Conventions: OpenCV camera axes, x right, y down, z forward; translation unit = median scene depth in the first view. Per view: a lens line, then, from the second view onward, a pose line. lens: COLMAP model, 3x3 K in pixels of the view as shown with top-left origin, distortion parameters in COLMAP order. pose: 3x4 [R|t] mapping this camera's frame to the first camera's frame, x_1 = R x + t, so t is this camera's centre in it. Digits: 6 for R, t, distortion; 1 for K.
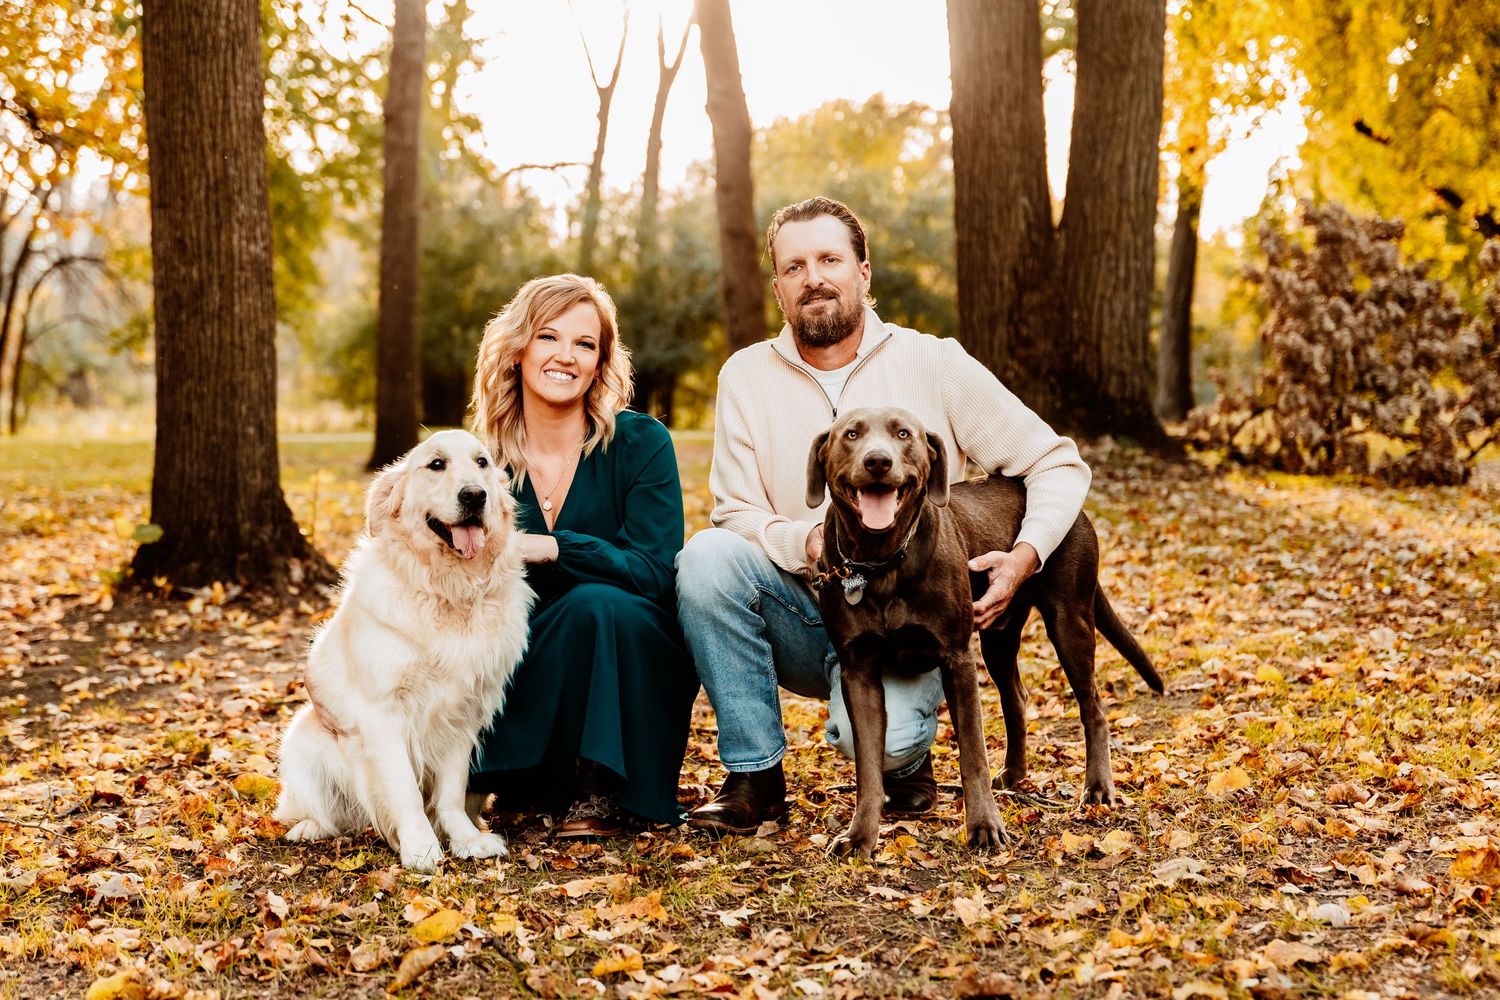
lens RADIAL K [[2475.7, 0, 750.0], [0, 2475.7, 500.0], [0, 0, 1]] dist [-0.013541, -0.046294]
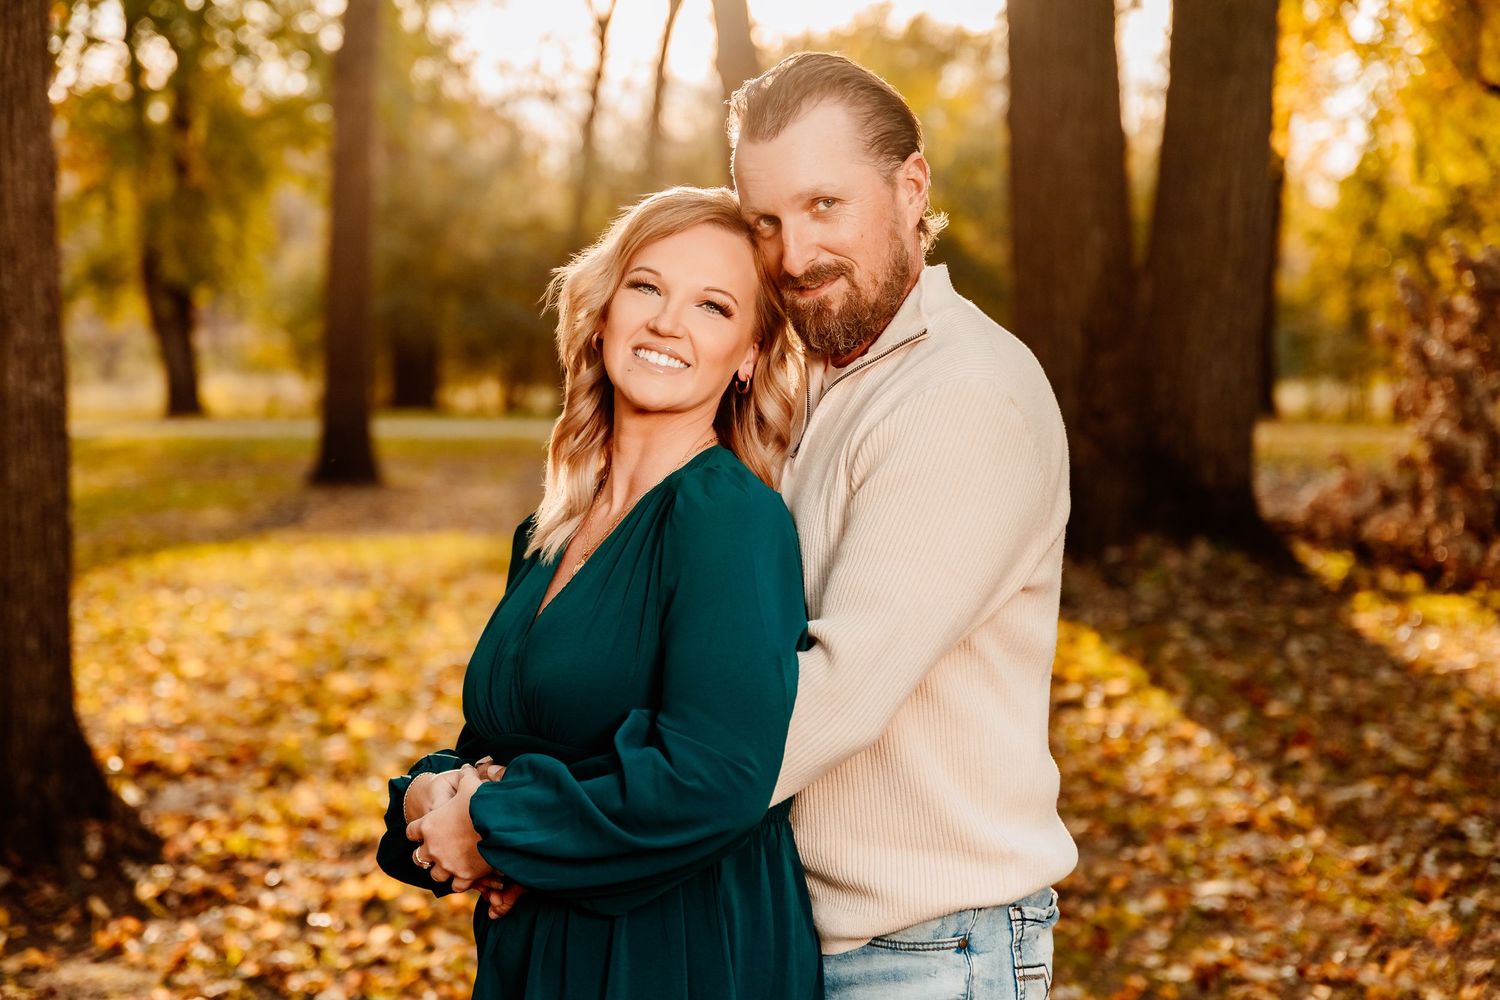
lens RADIAL K [[2816.3, 0, 750.0], [0, 2816.3, 500.0], [0, 0, 1]] dist [0.009954, 0.137441]
pose [[0.999939, 0.009049, -0.006370, 0.006627], [-0.008996, 0.999926, 0.008247, -0.045975], [0.006444, -0.008189, 0.999946, 0.107646]]
